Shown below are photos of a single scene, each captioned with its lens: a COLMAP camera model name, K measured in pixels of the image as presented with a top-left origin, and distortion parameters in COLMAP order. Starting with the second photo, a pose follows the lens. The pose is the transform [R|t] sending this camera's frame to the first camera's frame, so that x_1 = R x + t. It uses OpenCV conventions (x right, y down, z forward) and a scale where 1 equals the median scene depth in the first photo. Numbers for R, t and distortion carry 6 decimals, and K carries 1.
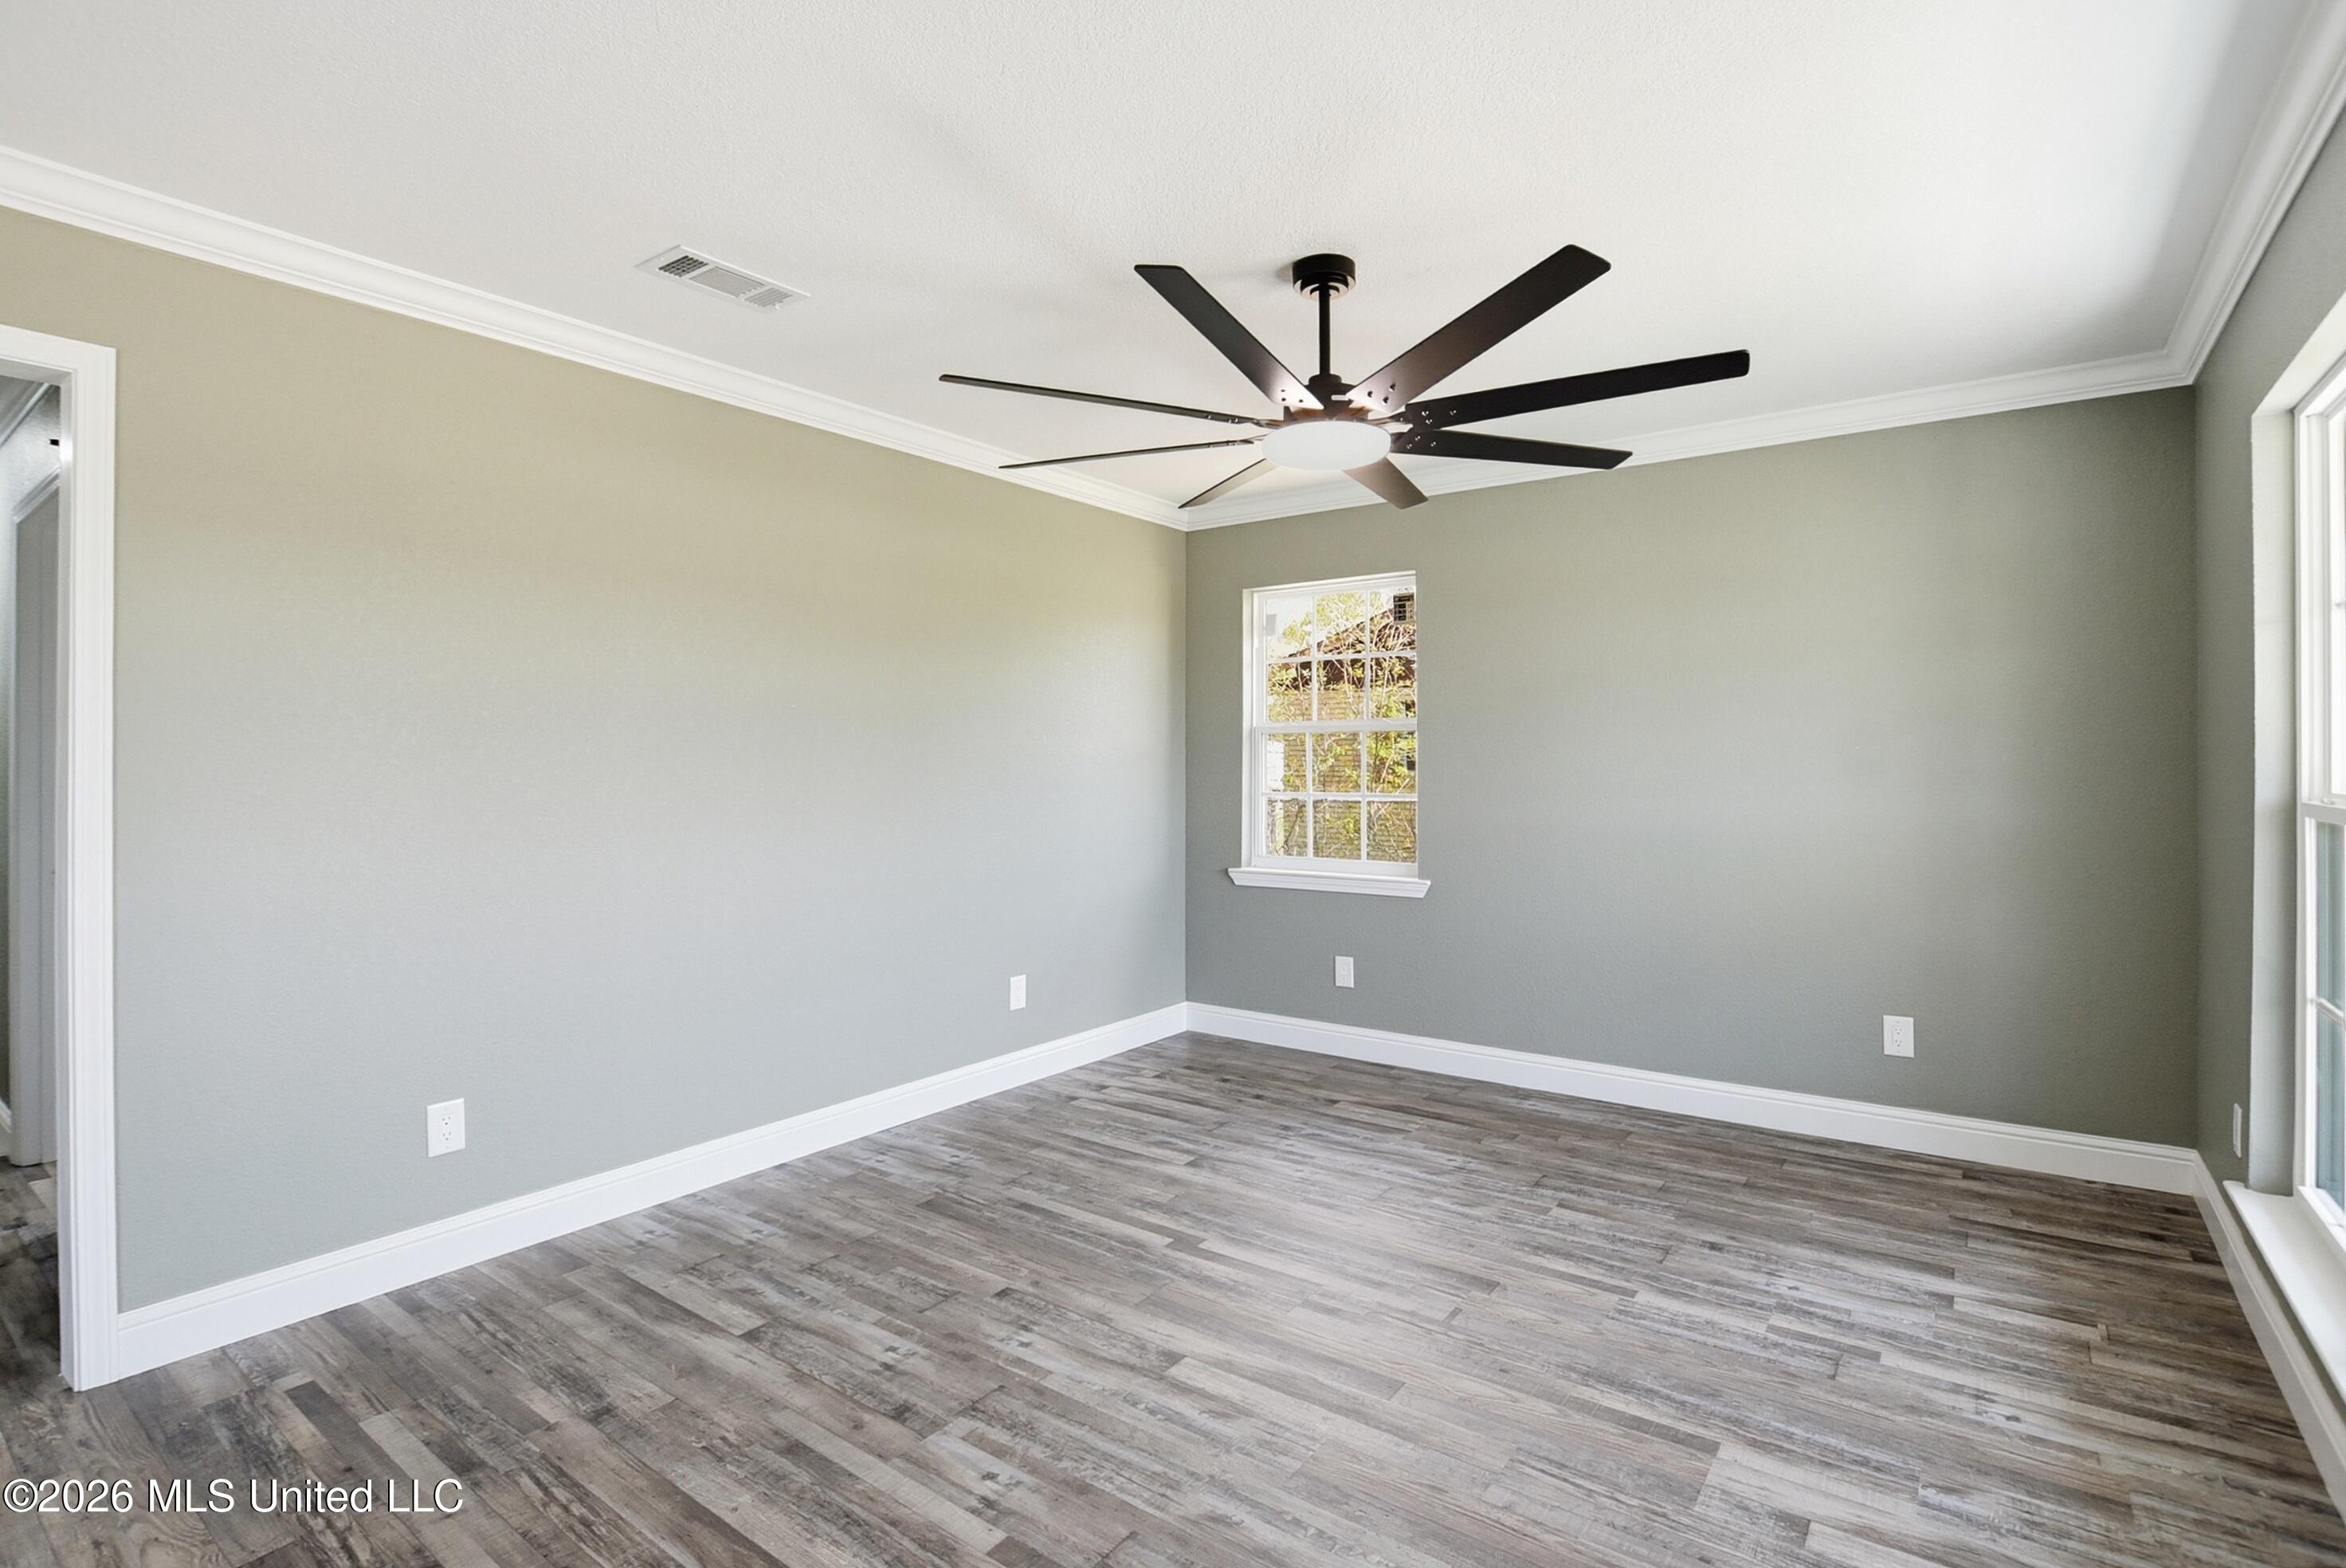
lens RADIAL K [[1088.6, 0, 1178.3], [0, 1088.6, 771.3], [0, 0, 1]] dist [-0.024432, -0.000149]
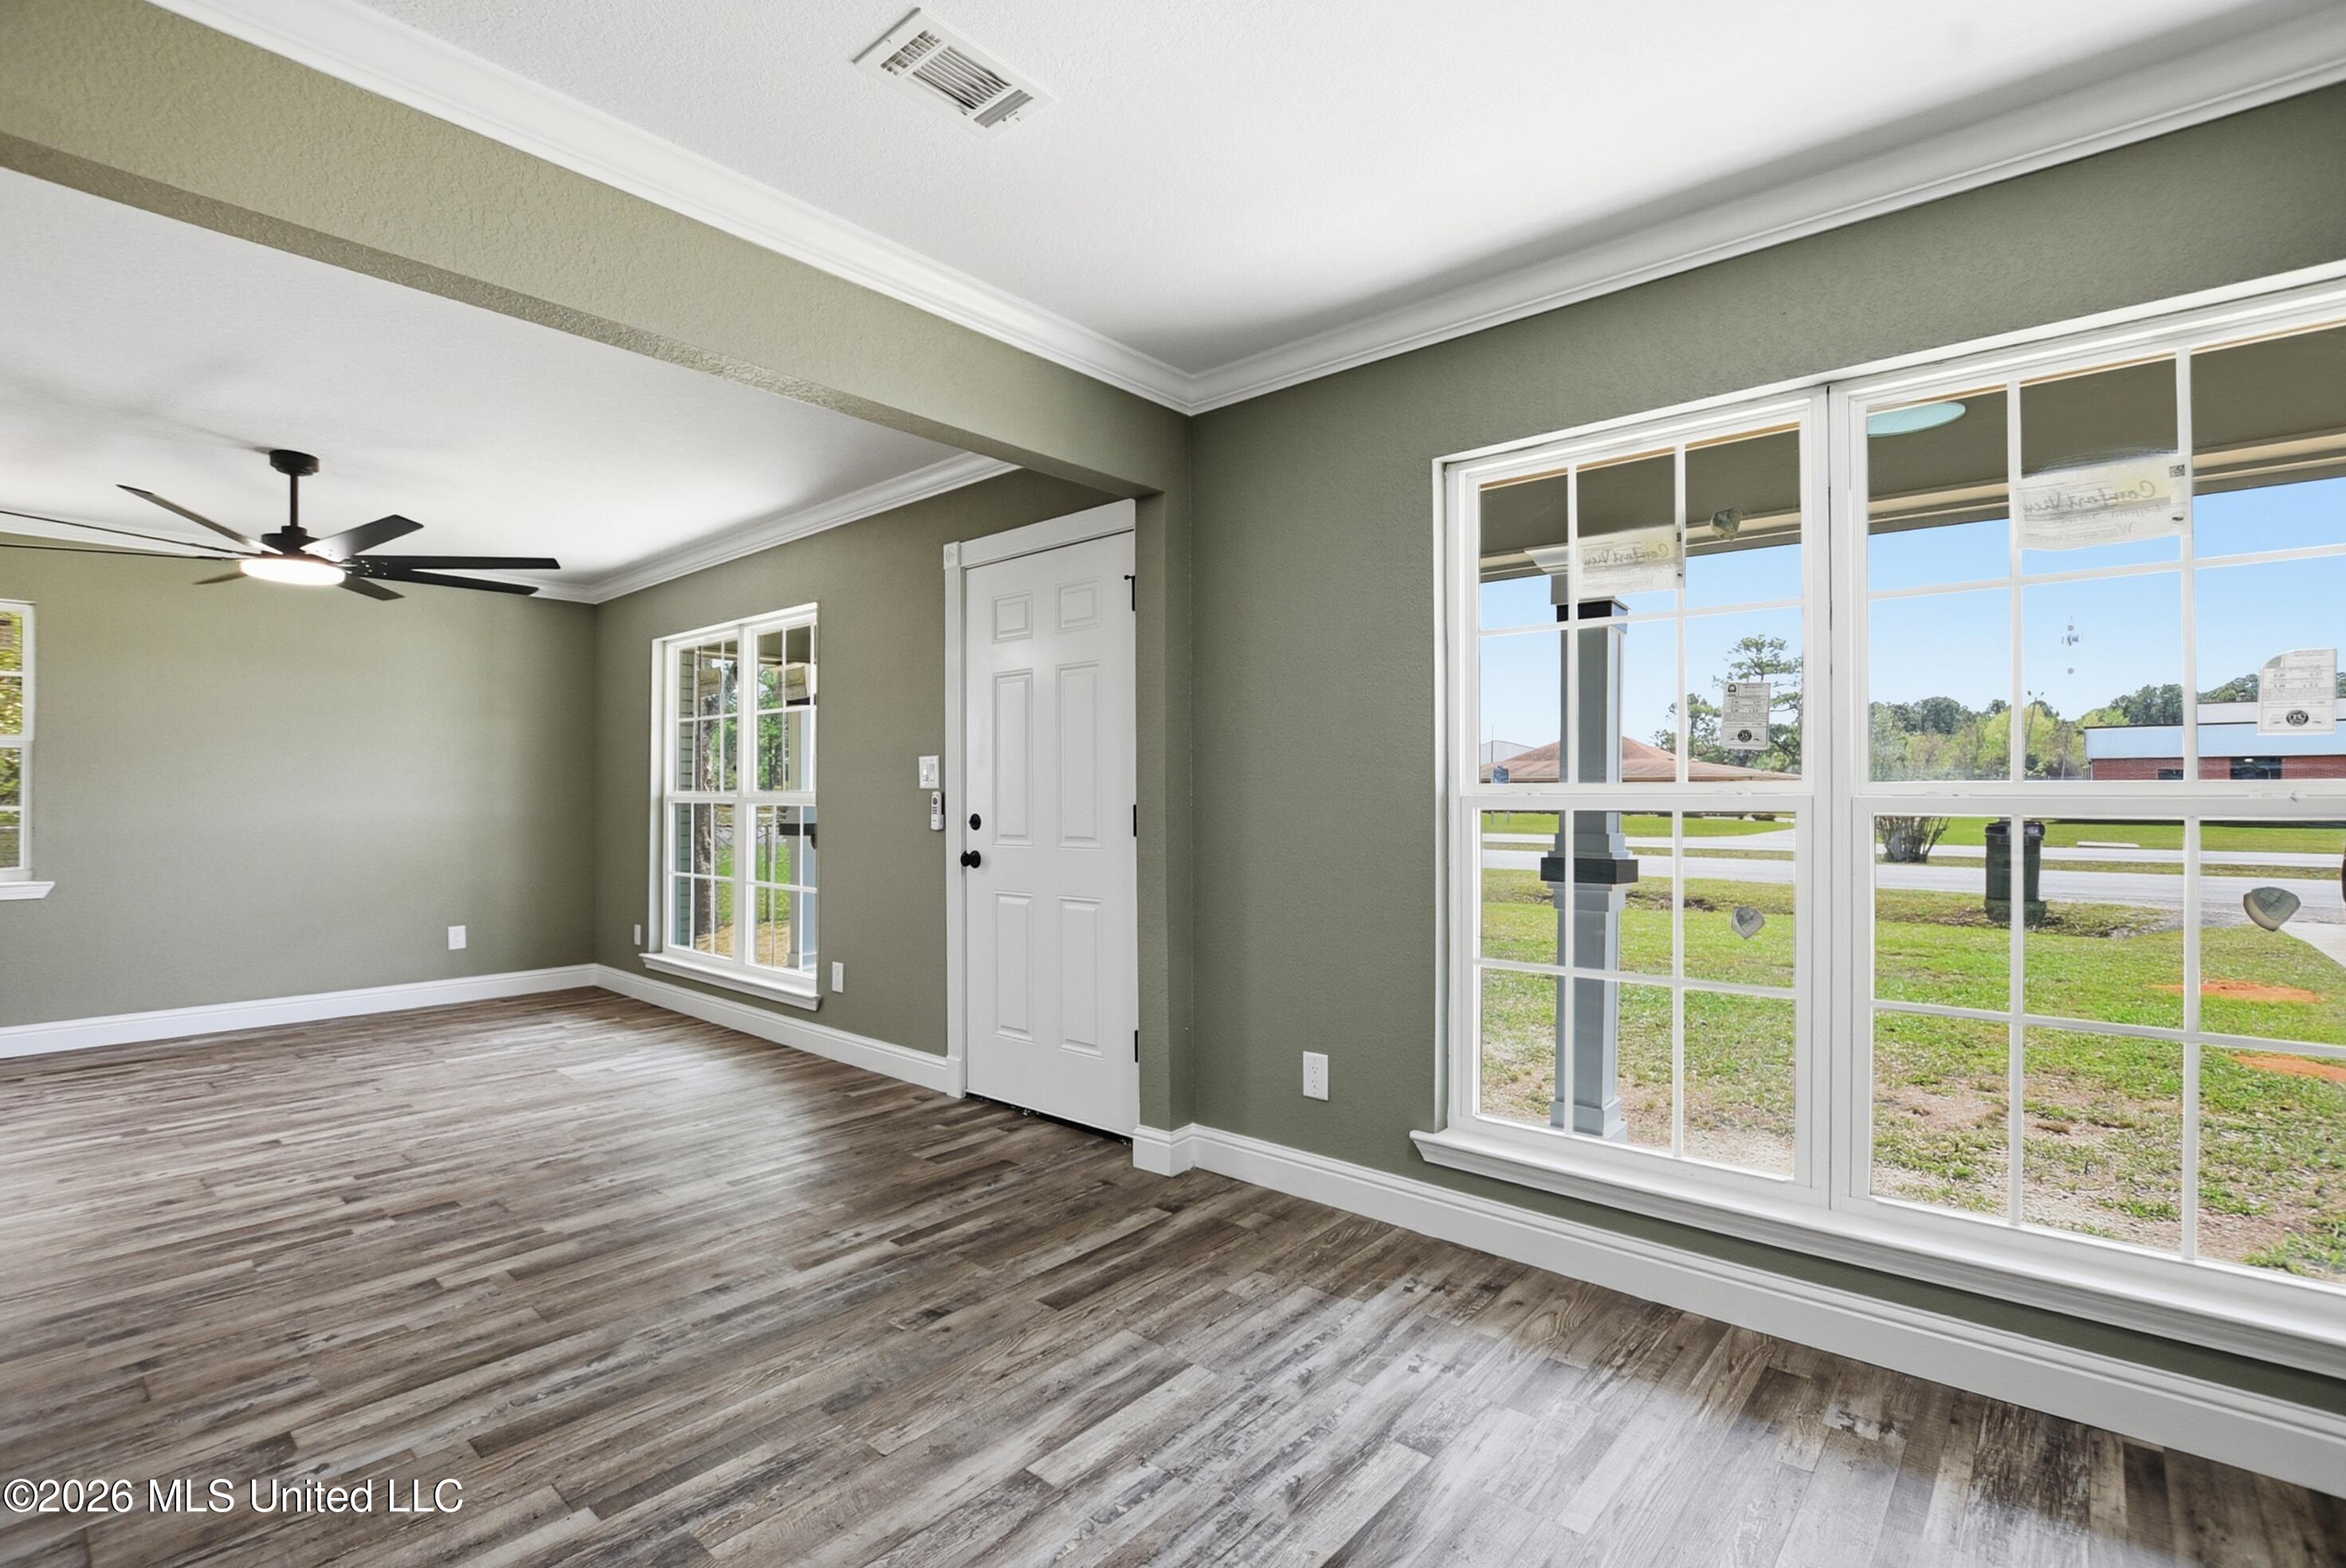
lens RADIAL K [[1088.6, 0, 1178.3], [0, 1088.6, 771.3], [0, 0, 1]] dist [-0.024432, -0.000149]
pose [[0.080313, 0.029066, 0.996346, -1.612340], [-0.001382, 0.999577, -0.029049, 0.043753], [-0.996769, 0.000956, 0.080319, -0.499263]]
